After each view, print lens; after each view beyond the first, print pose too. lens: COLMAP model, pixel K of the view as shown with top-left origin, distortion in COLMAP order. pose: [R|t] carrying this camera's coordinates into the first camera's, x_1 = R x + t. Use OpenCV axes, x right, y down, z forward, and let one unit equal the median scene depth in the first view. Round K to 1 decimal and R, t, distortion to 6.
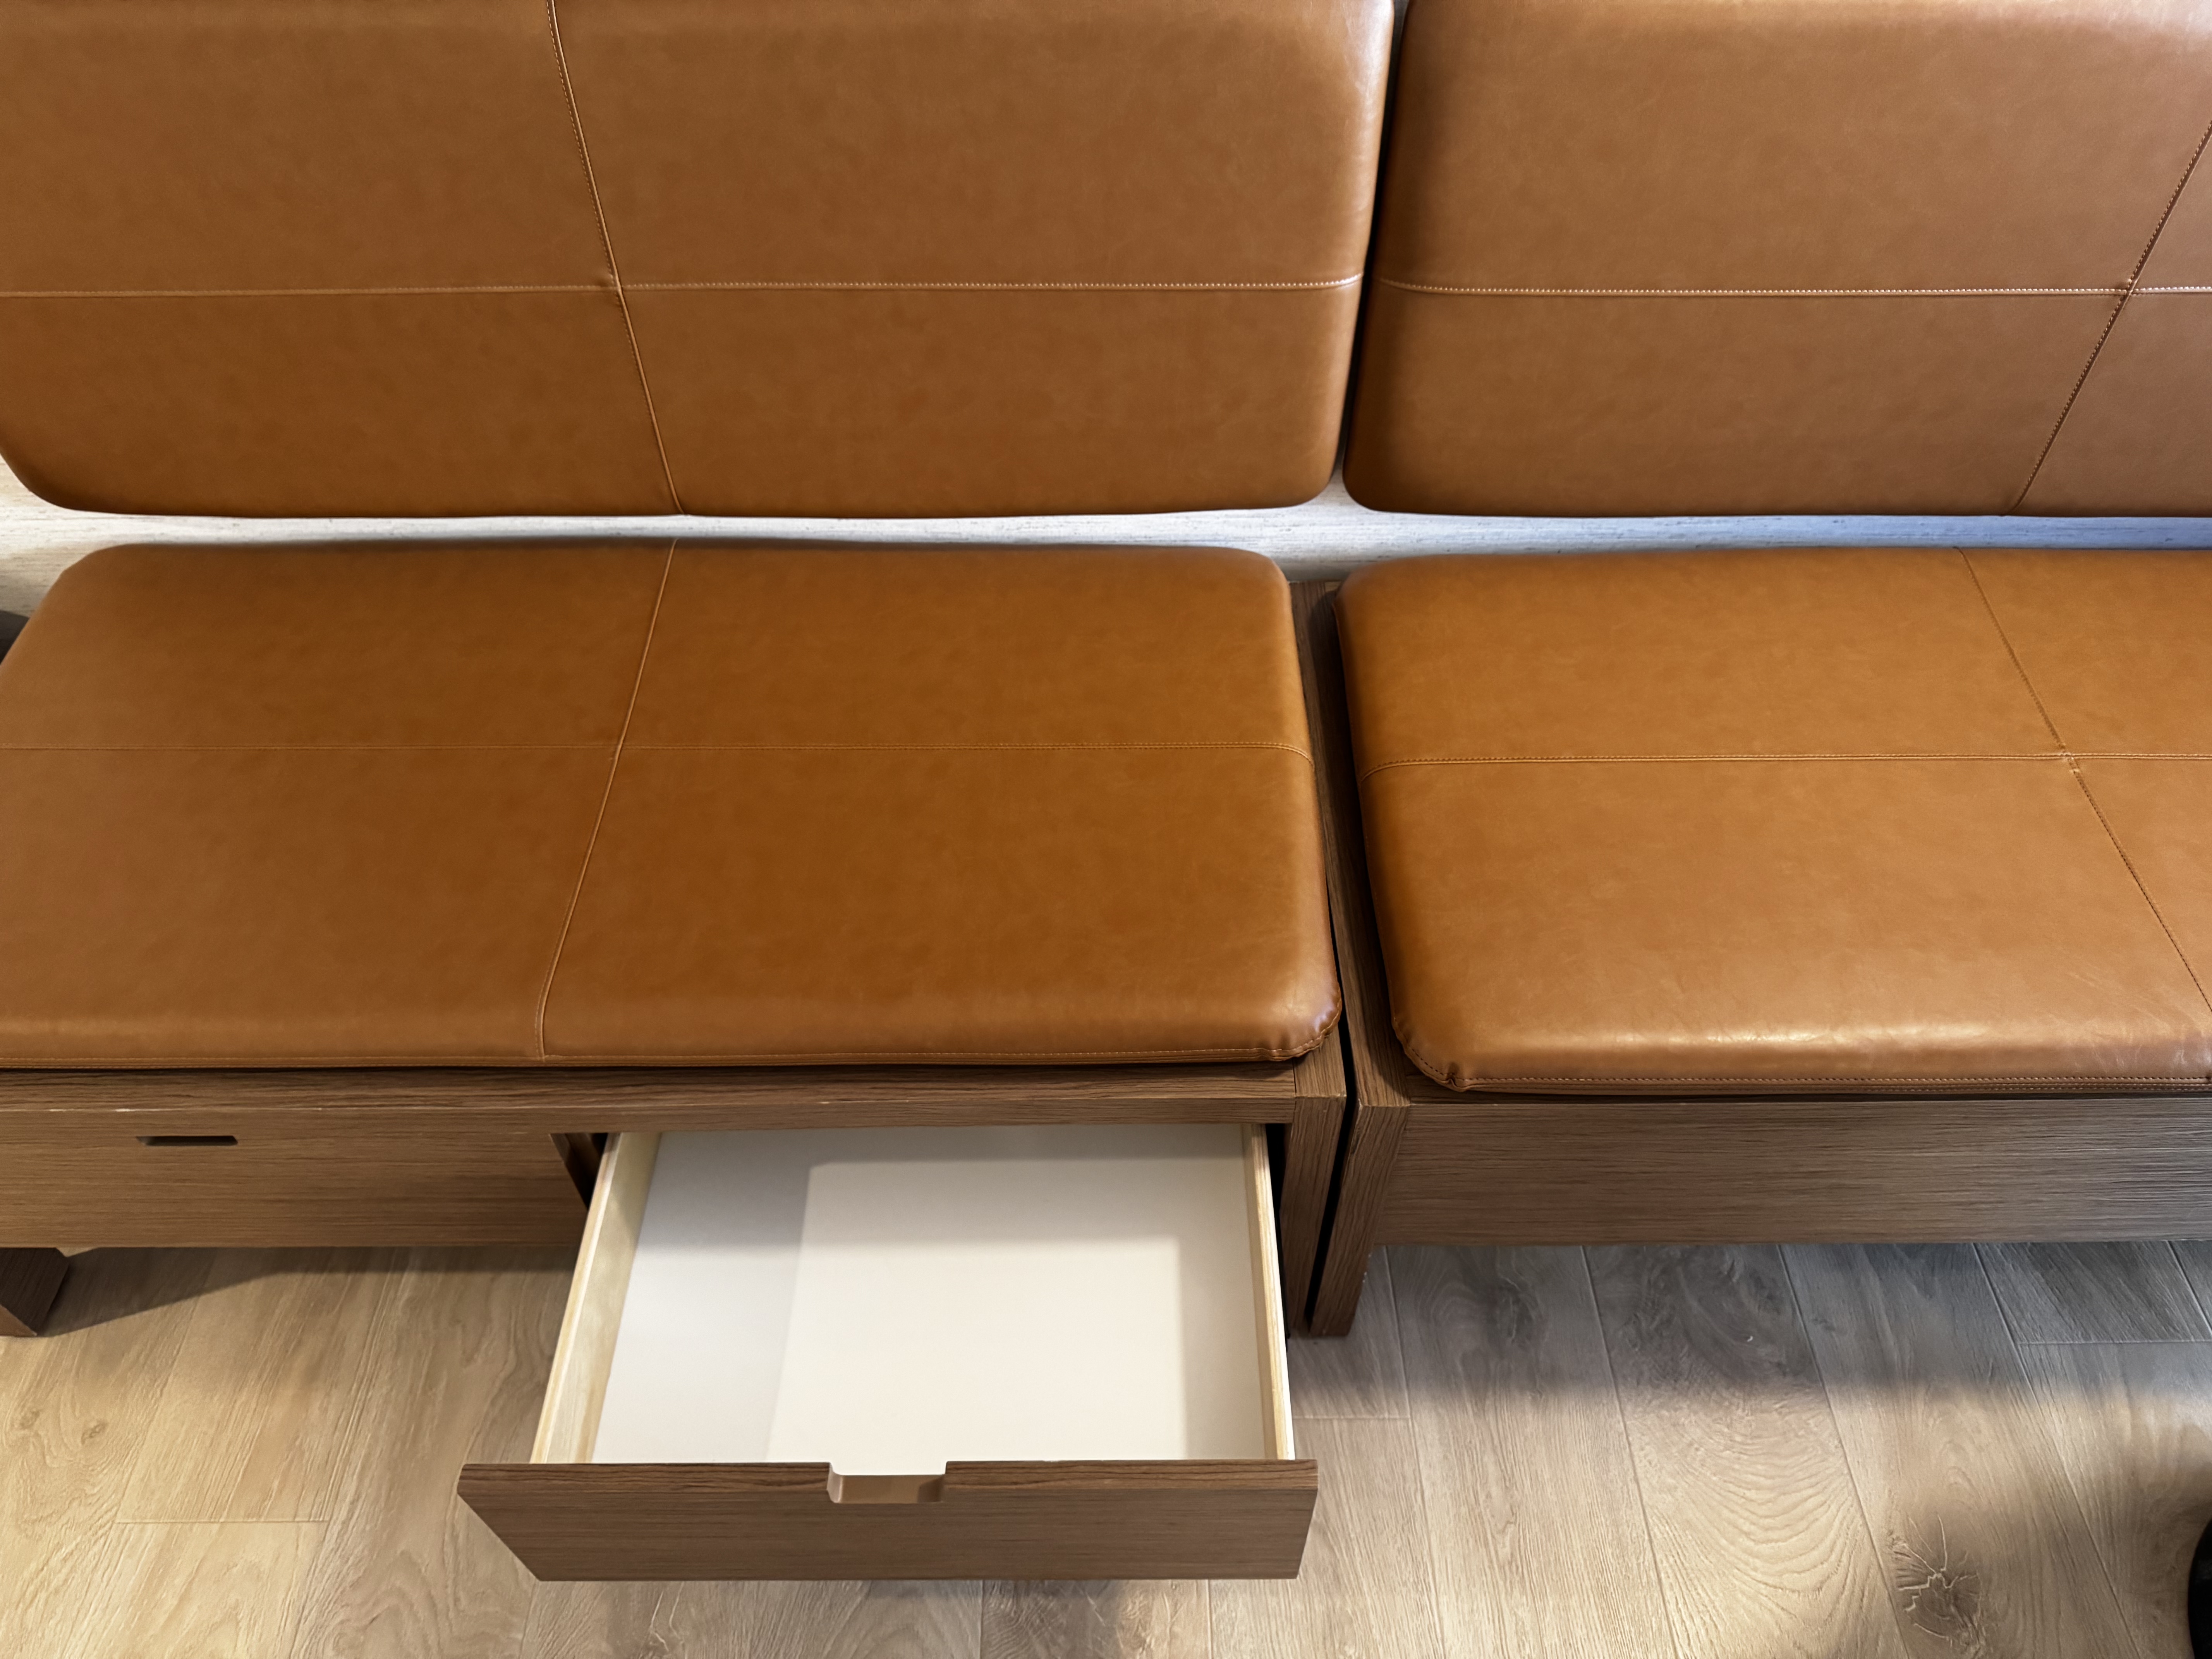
lens RADIAL K [[1564.1, 0, 1101.7], [0, 1564.1, 820.0], [0, 0, 1]] dist [0.088180, -0.123346]
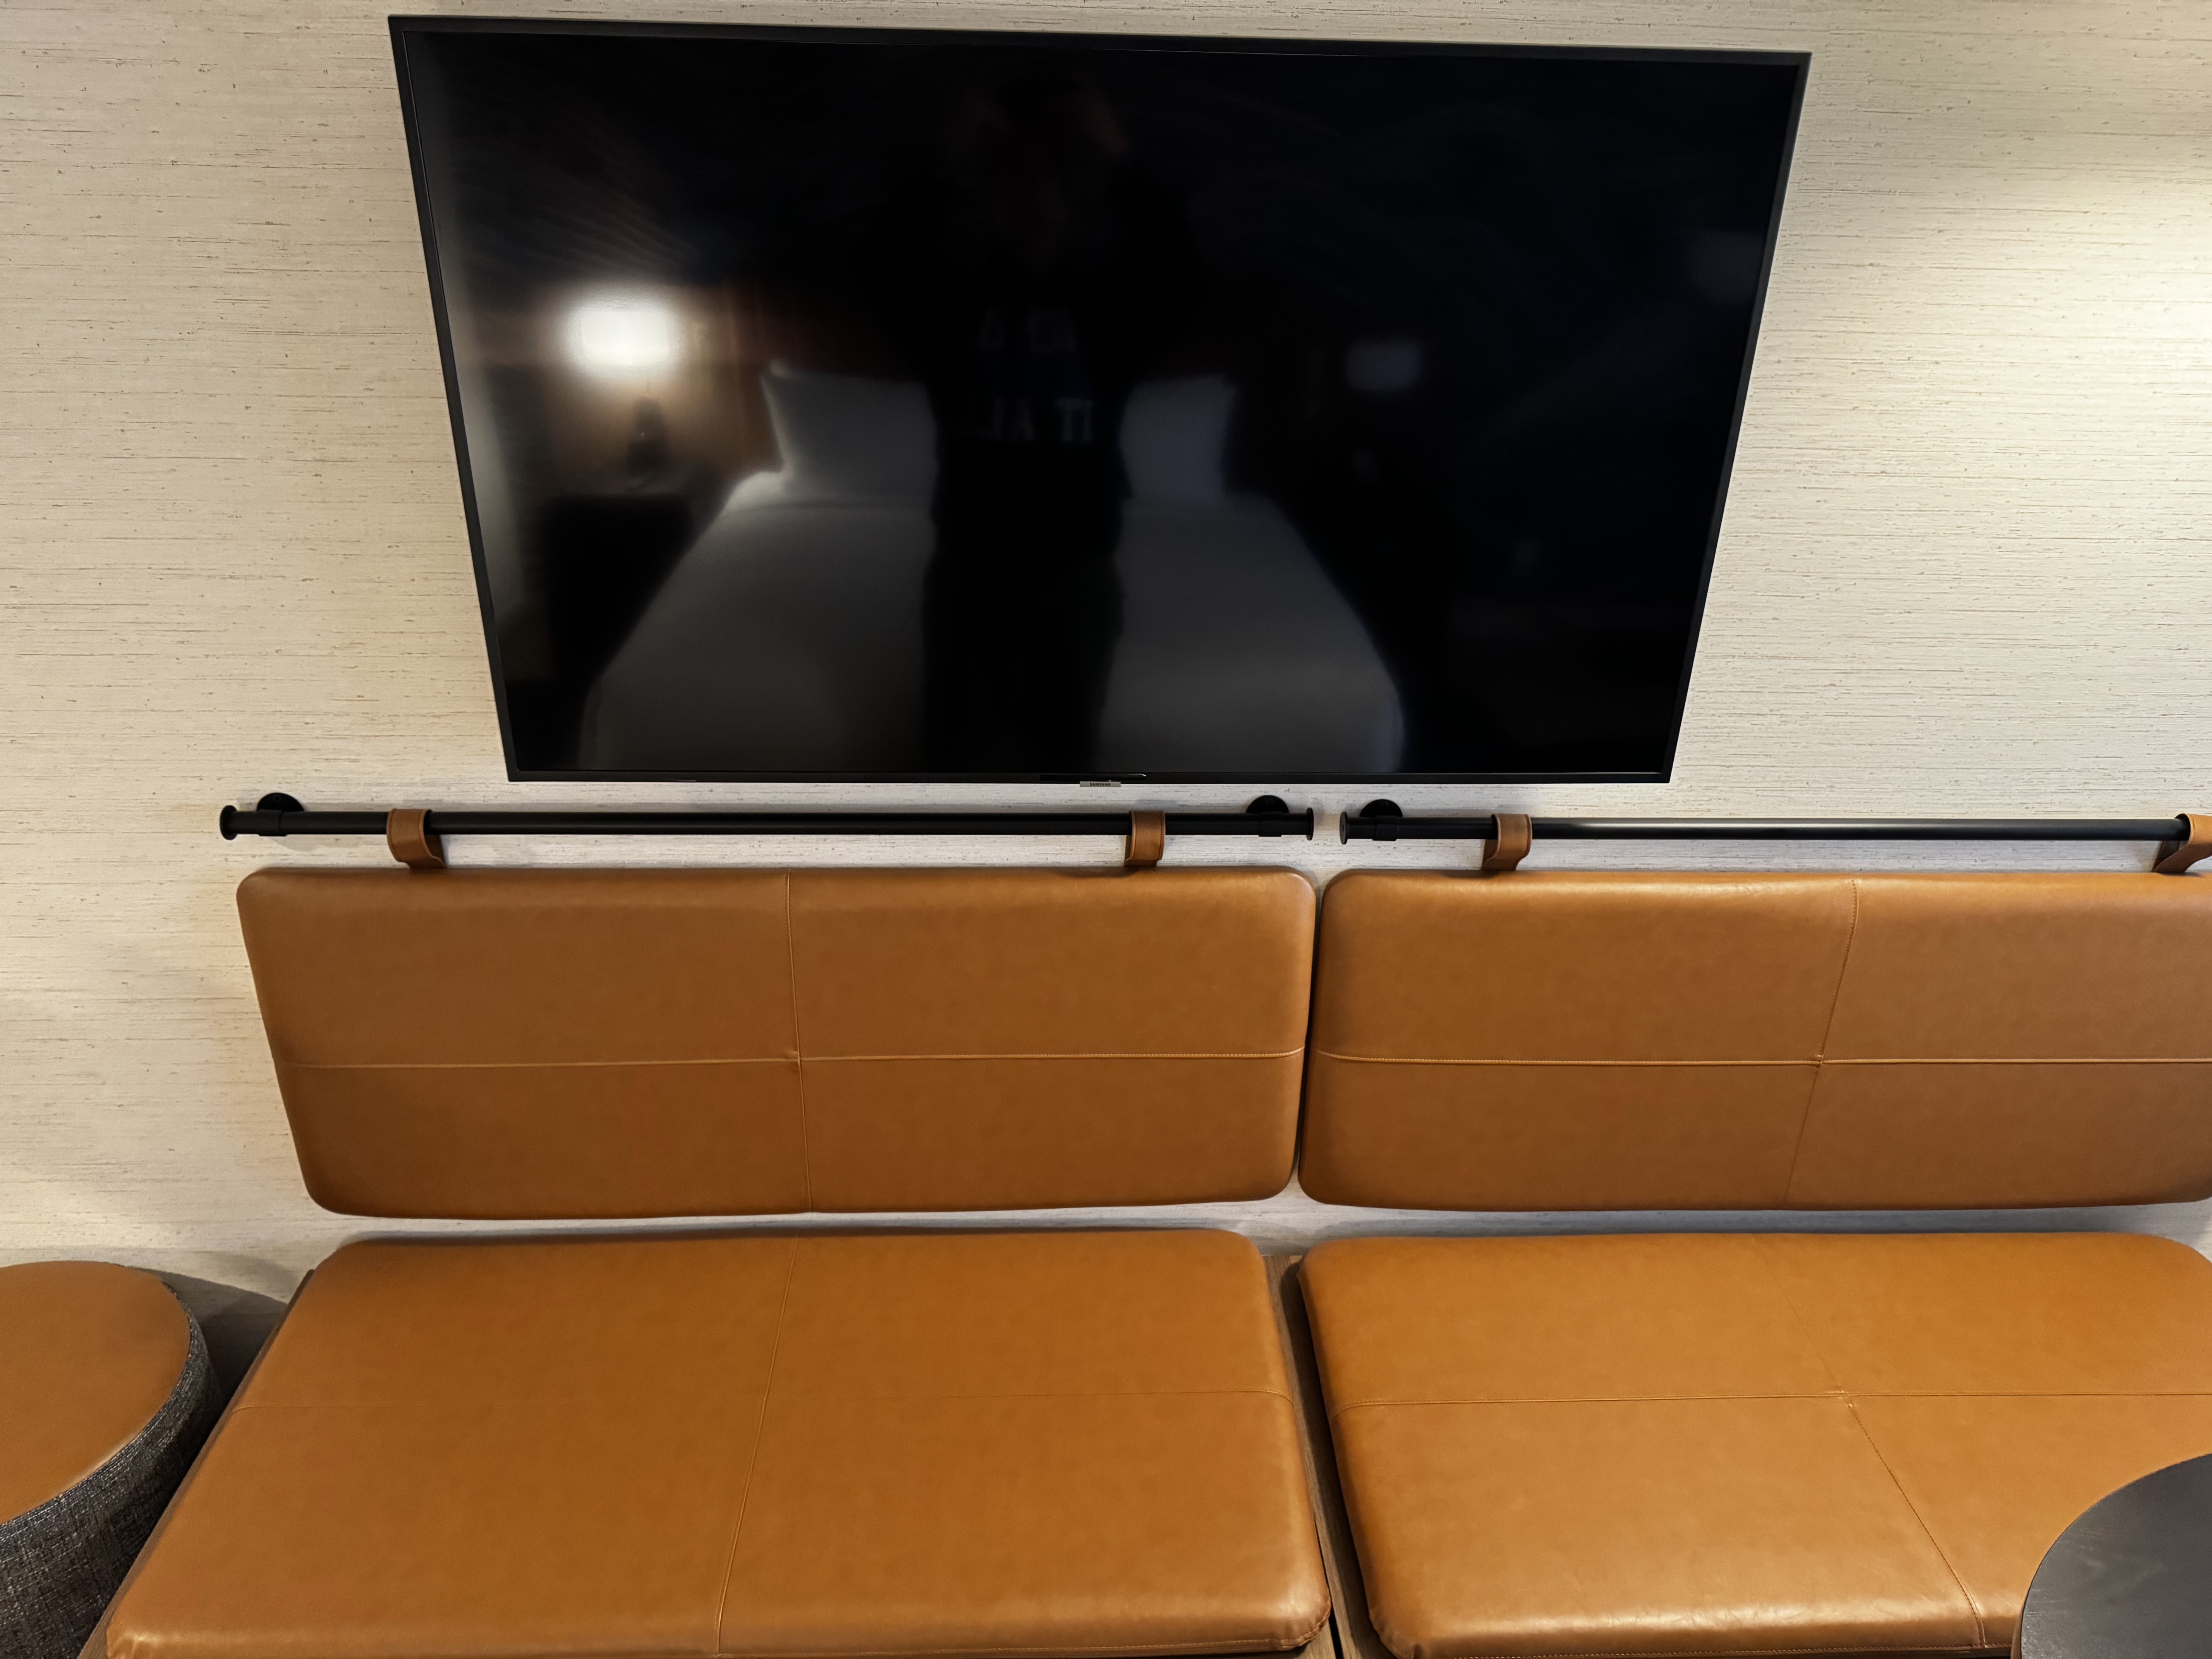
lens RADIAL K [[1564.1, 0, 1101.7], [0, 1564.1, 820.0], [0, 0, 1]] dist [0.088180, -0.123346]
pose [[0.999174, 0.001875, 0.040592, -0.086167], [0.013914, 0.922763, -0.385117, 0.021272], [-0.038179, 0.385364, 0.921975, -0.433183]]
